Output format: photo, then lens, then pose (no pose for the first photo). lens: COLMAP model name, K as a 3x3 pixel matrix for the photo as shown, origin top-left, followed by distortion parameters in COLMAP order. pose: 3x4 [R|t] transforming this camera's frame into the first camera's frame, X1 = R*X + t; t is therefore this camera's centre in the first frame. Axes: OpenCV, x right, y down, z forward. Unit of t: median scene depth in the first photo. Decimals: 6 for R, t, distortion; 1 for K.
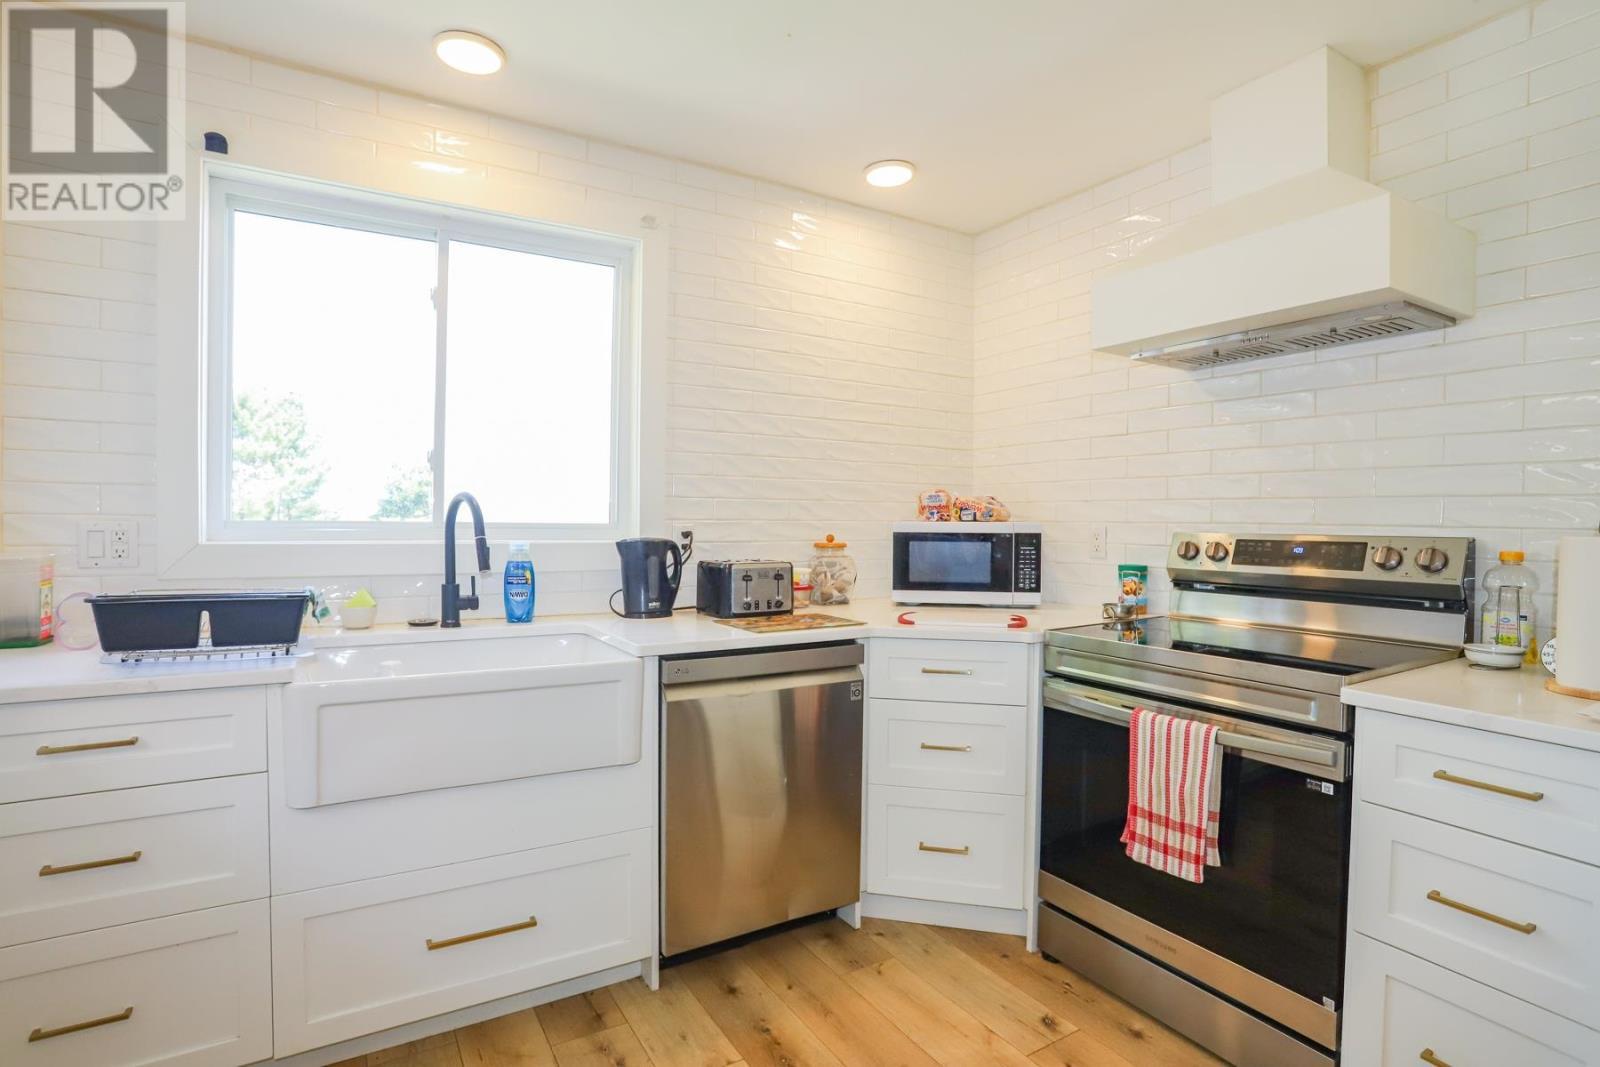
lens RADIAL K [[793.3, 0, 795.0], [0, 793.3, 531.0], [0, 0, 1]] dist [-0.073791, 0.031854]
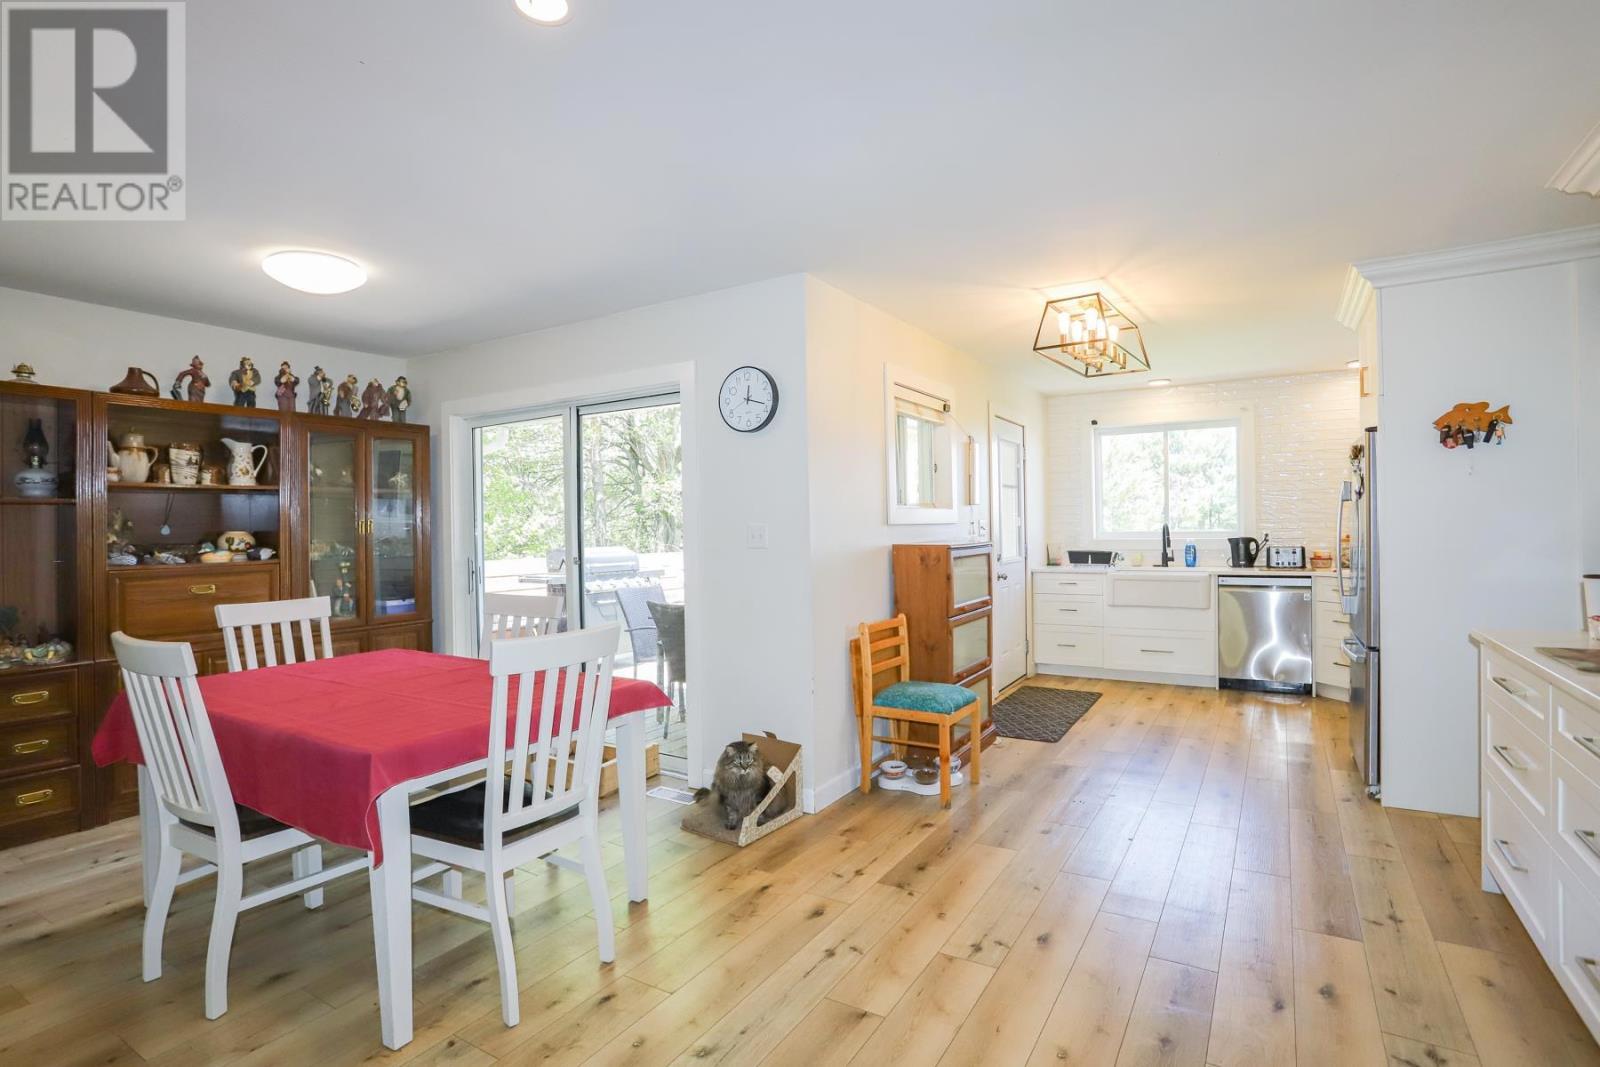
lens RADIAL K [[837.2, 0, 804.0], [0, 837.2, 530.6], [0, 0, 1]] dist [-0.054673, 0.028159]
pose [[0.487859, -0.013107, -0.872824, 1.633631], [0.011140, 0.999899, -0.008789, -0.004220], [0.872851, -0.005435, 0.487956, -1.728939]]
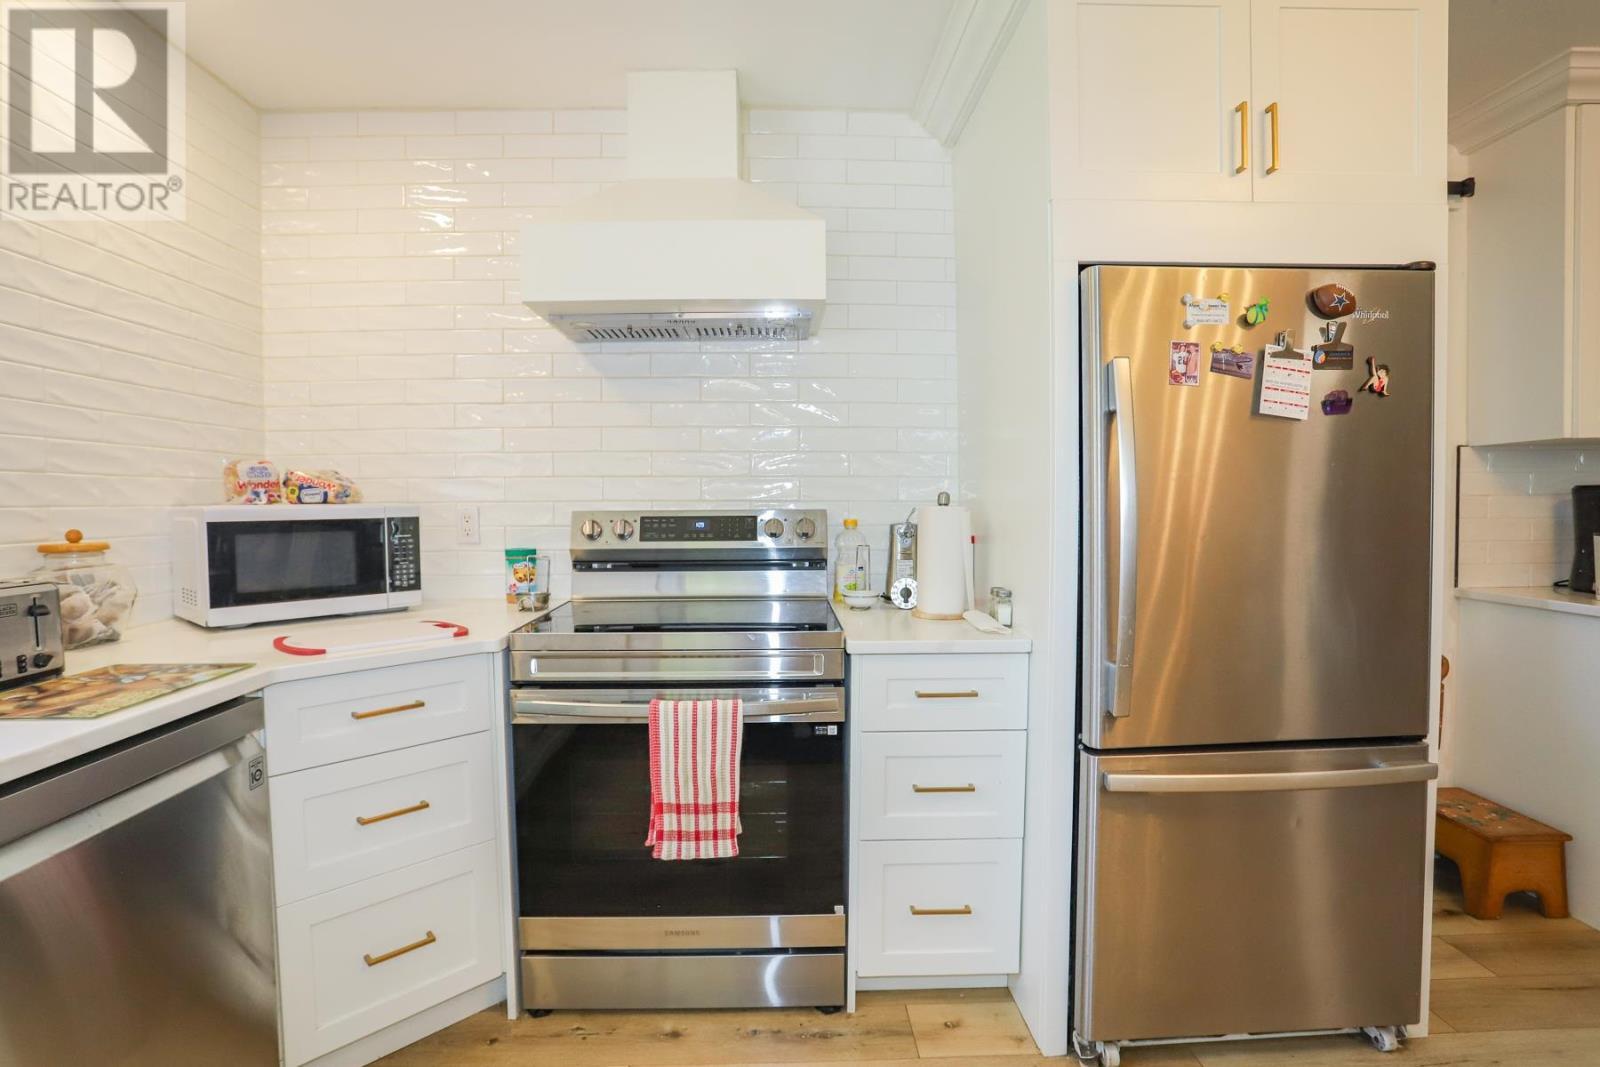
lens RADIAL K [[793.3, 0, 795.0], [0, 793.3, 531.0], [0, 0, 1]] dist [-0.073791, 0.031854]
pose [[0.490260, -0.044318, 0.870449, -0.243580], [0.022000, 0.999017, 0.038473, -0.006149], [-0.871299, 0.000288, 0.490753, 0.327843]]
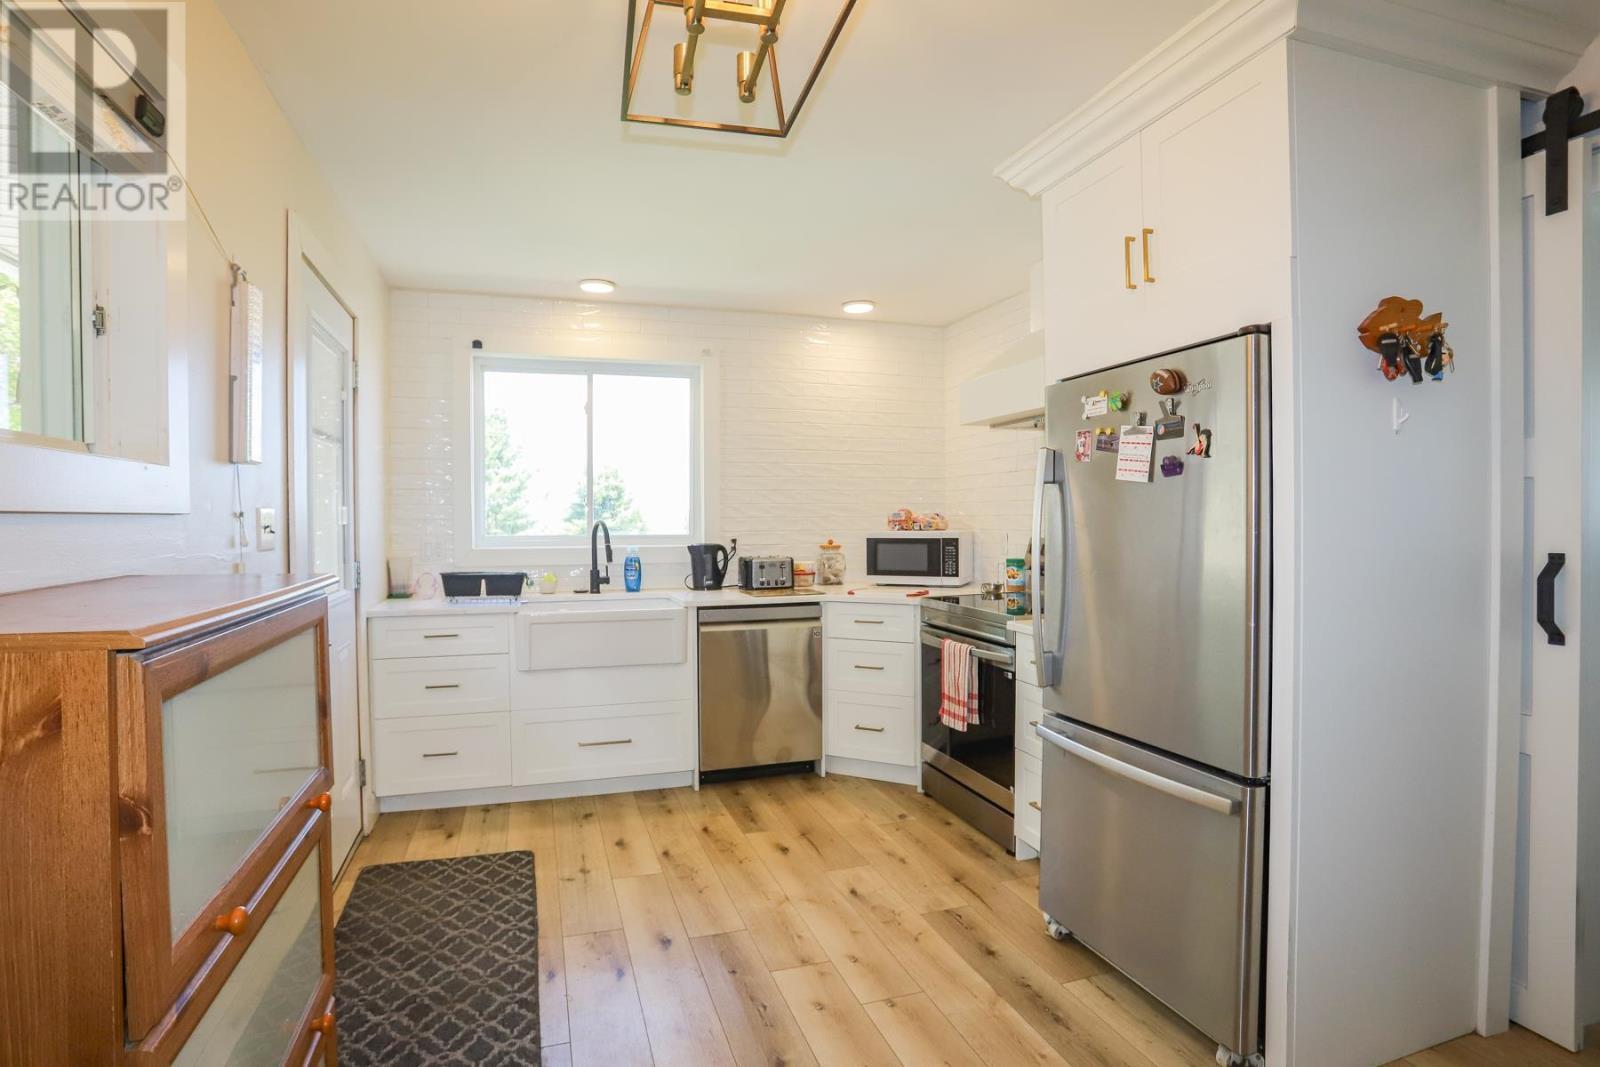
lens RADIAL K [[821.2, 0, 799.0], [0, 821.2, 530.5], [0, 0, 1]] dist [-0.076681, 0.052099]
pose [[0.975204, -0.010604, -0.221052, 0.442475], [0.011276, 0.999935, 0.001777, -0.022110], [0.221019, -0.004225, 0.975260, -0.747600]]
